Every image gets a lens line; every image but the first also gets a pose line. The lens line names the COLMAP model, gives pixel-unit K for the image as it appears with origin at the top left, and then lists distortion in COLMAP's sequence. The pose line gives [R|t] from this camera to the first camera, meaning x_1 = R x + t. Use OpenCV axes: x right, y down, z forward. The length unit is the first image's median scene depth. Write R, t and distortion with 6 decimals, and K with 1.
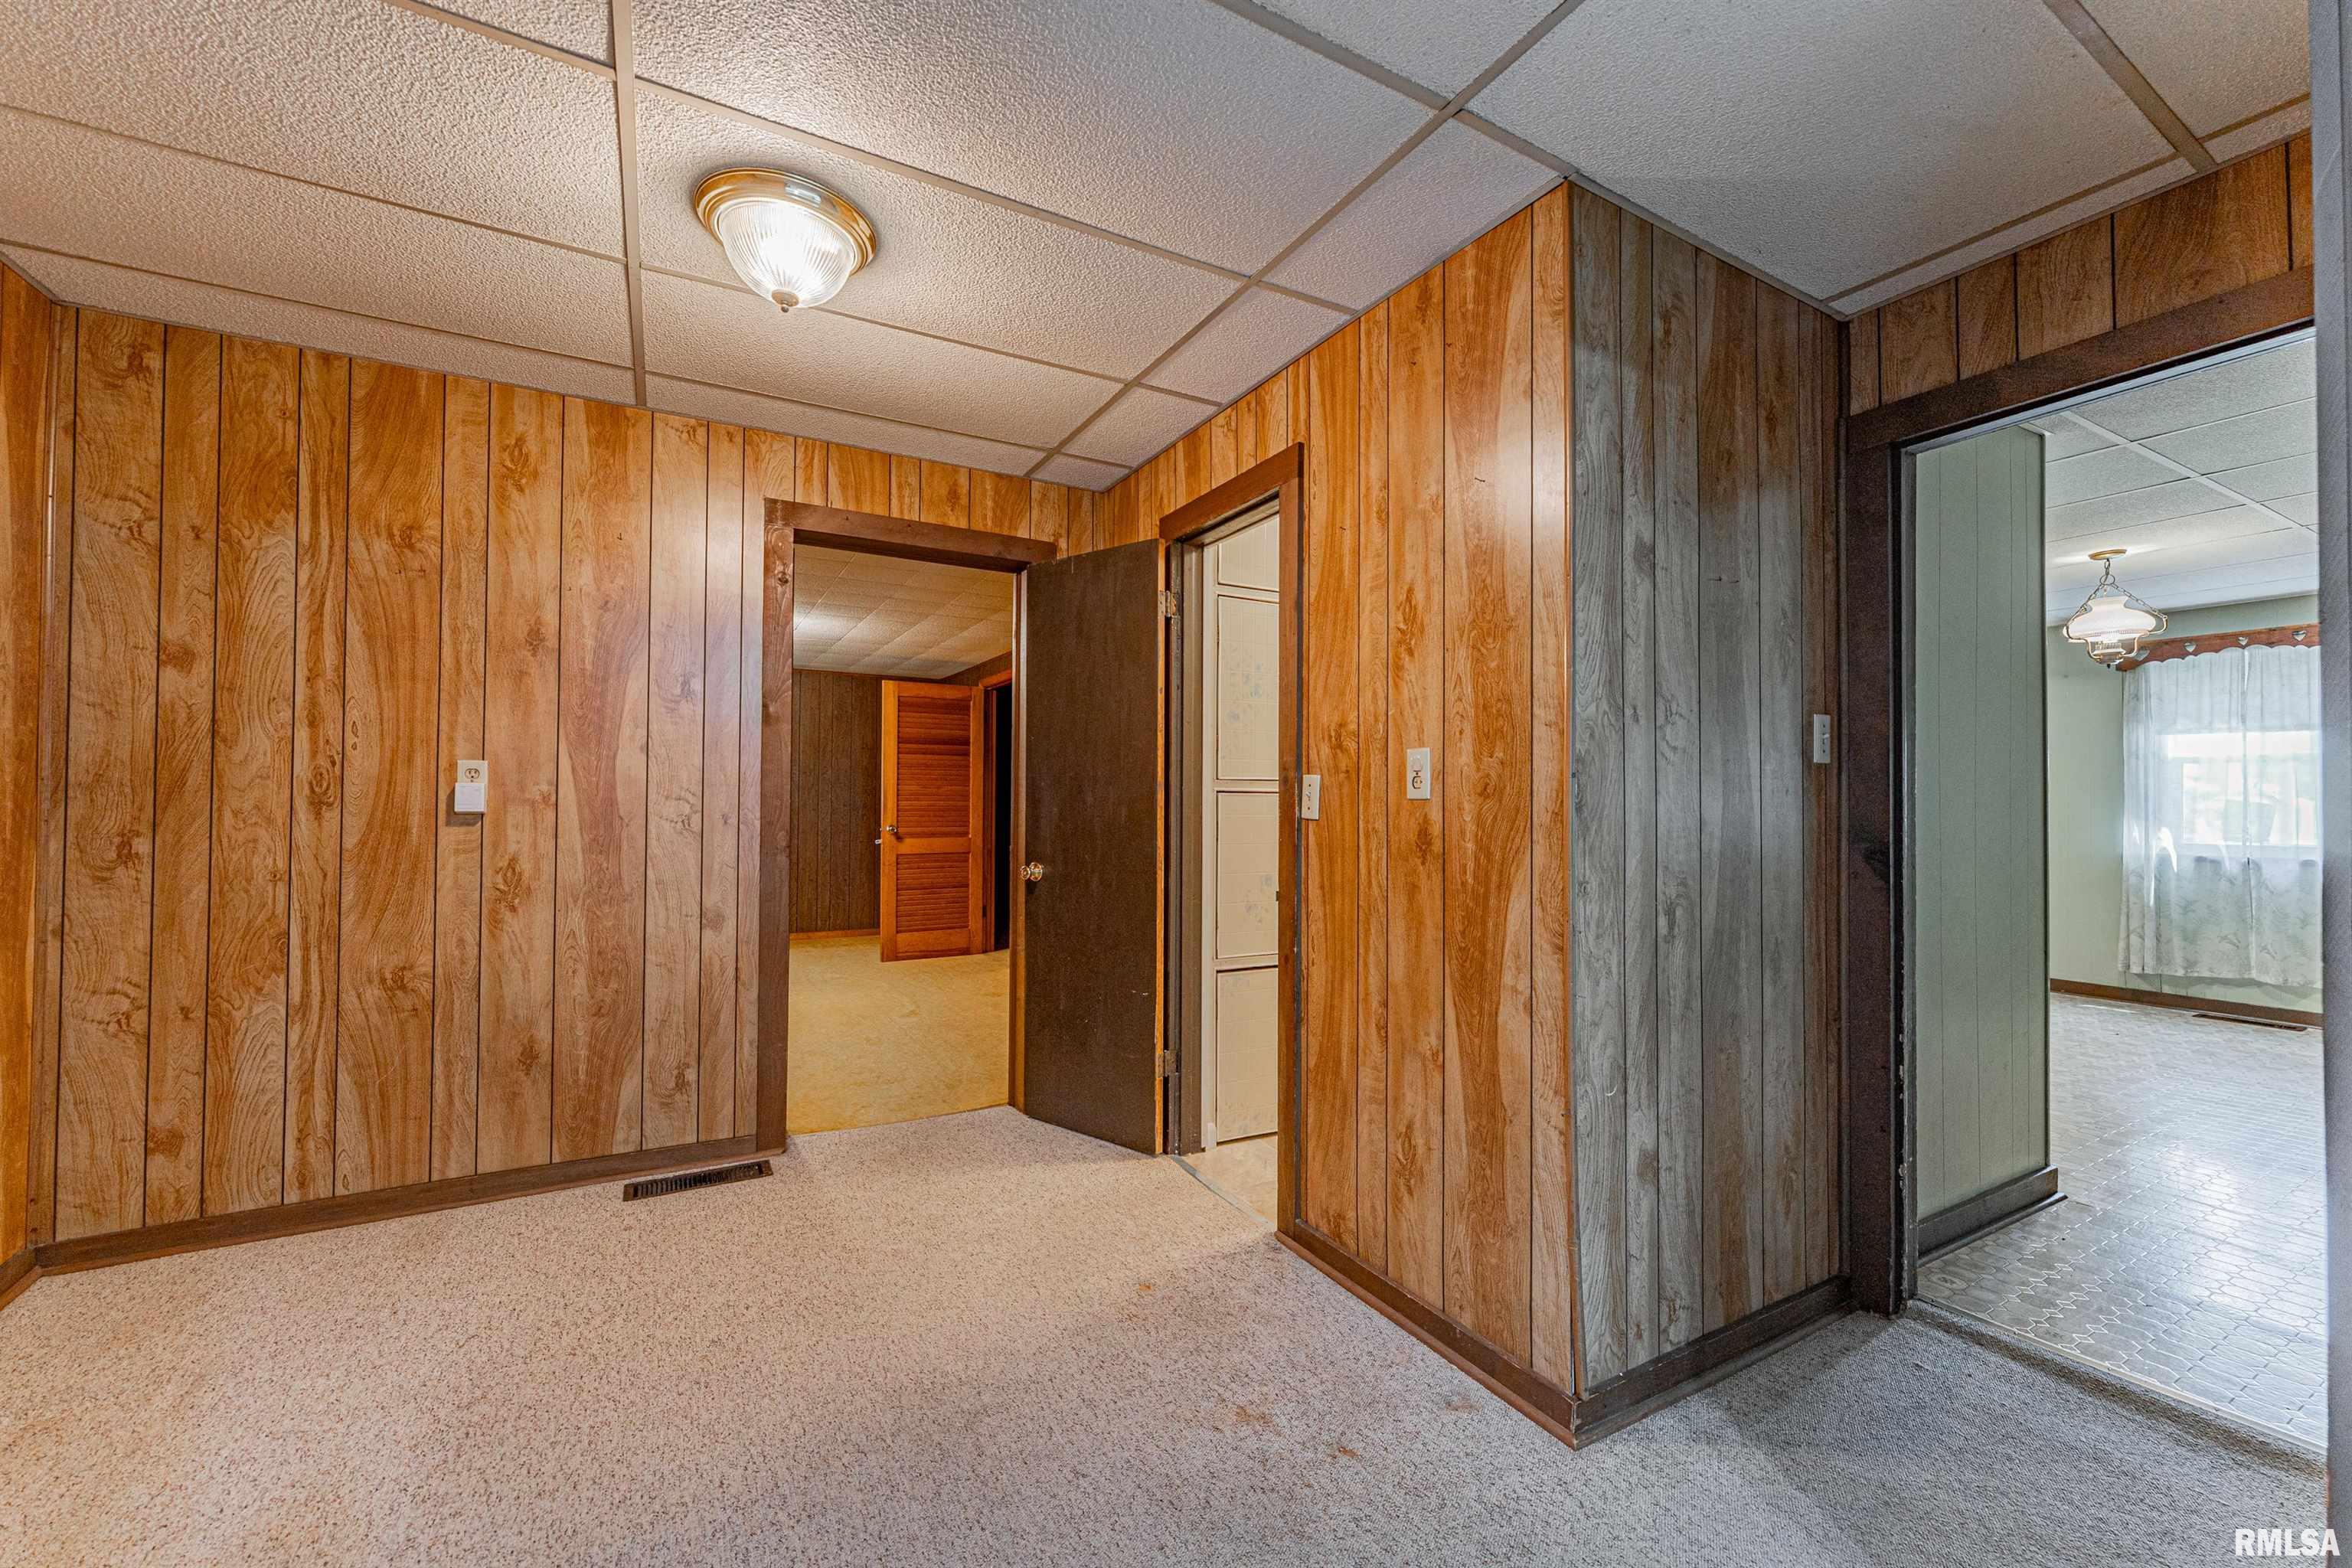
lens RADIAL K [[941.9, 0, 1184.2], [0, 941.9, 791.4], [0, 0, 1]] dist [0.001935, 0.000195]
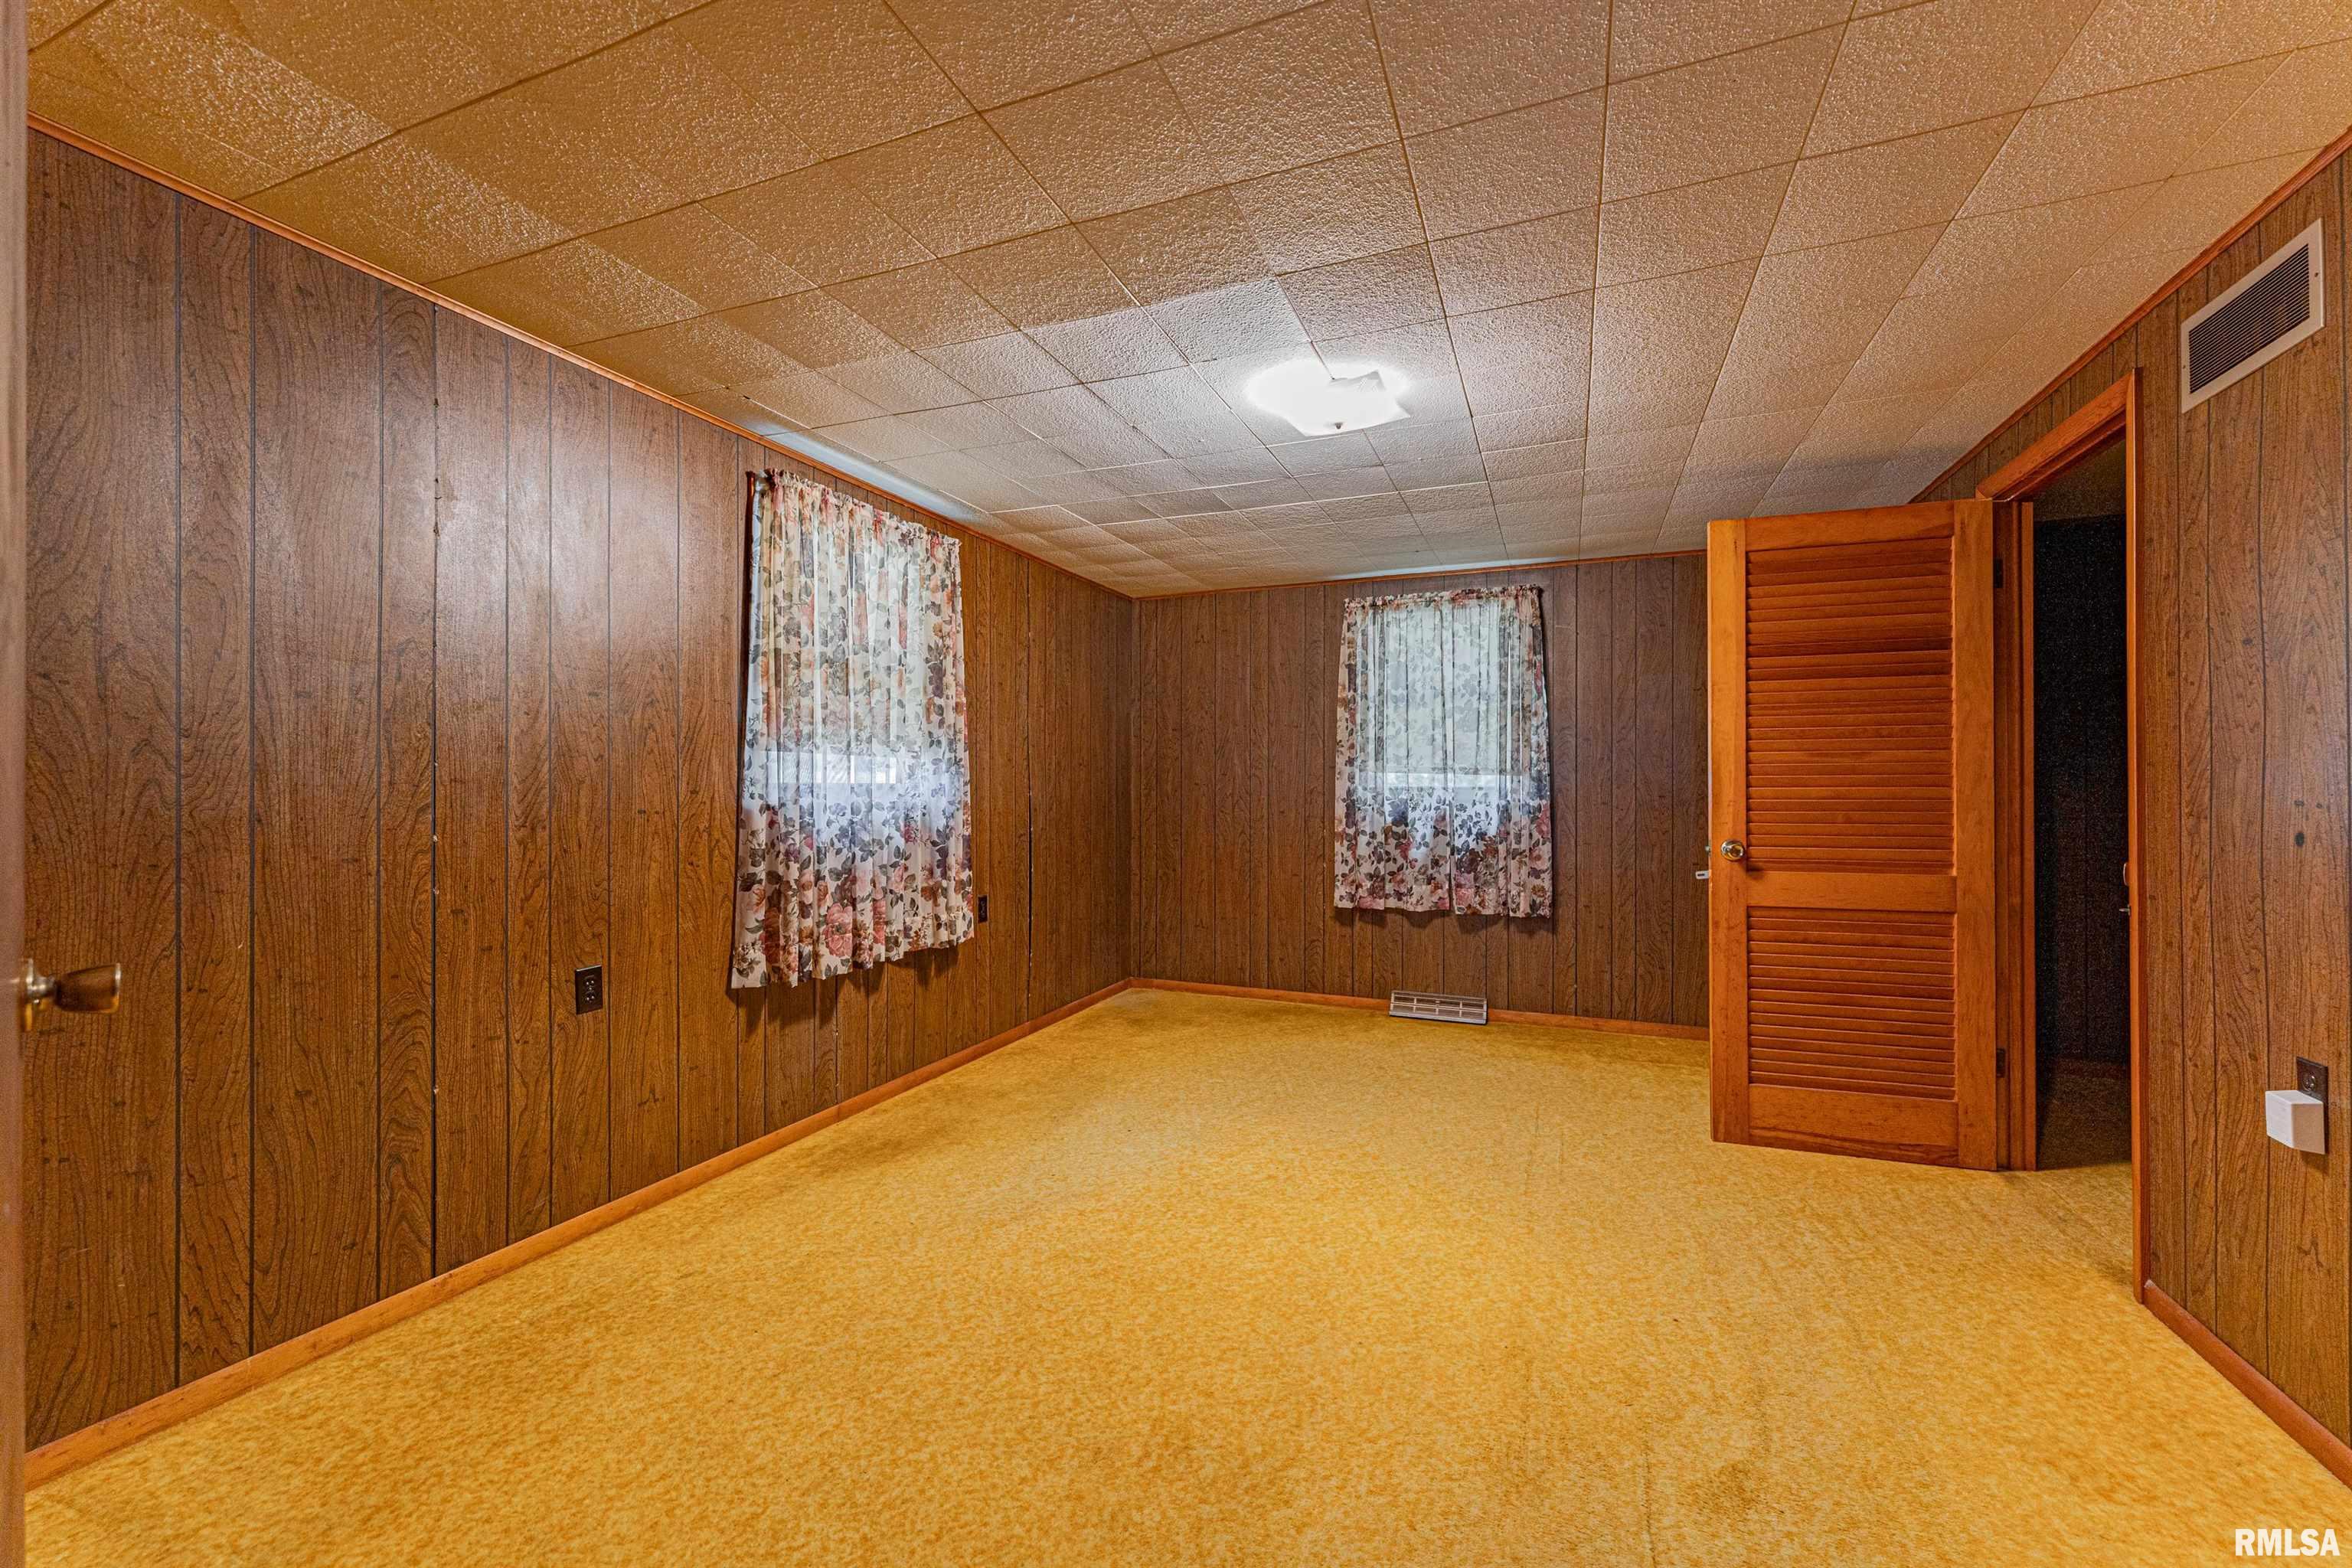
lens RADIAL K [[941.9, 0, 1175.3], [0, 941.9, 785.3], [0, 0, 1]] dist [0.001935, 0.000195]
pose [[0.600641, -0.008596, -0.799473, -0.105758], [0.012982, 0.999915, -0.000998, 0.006494], [0.799414, -0.009780, 0.600701, 0.496924]]
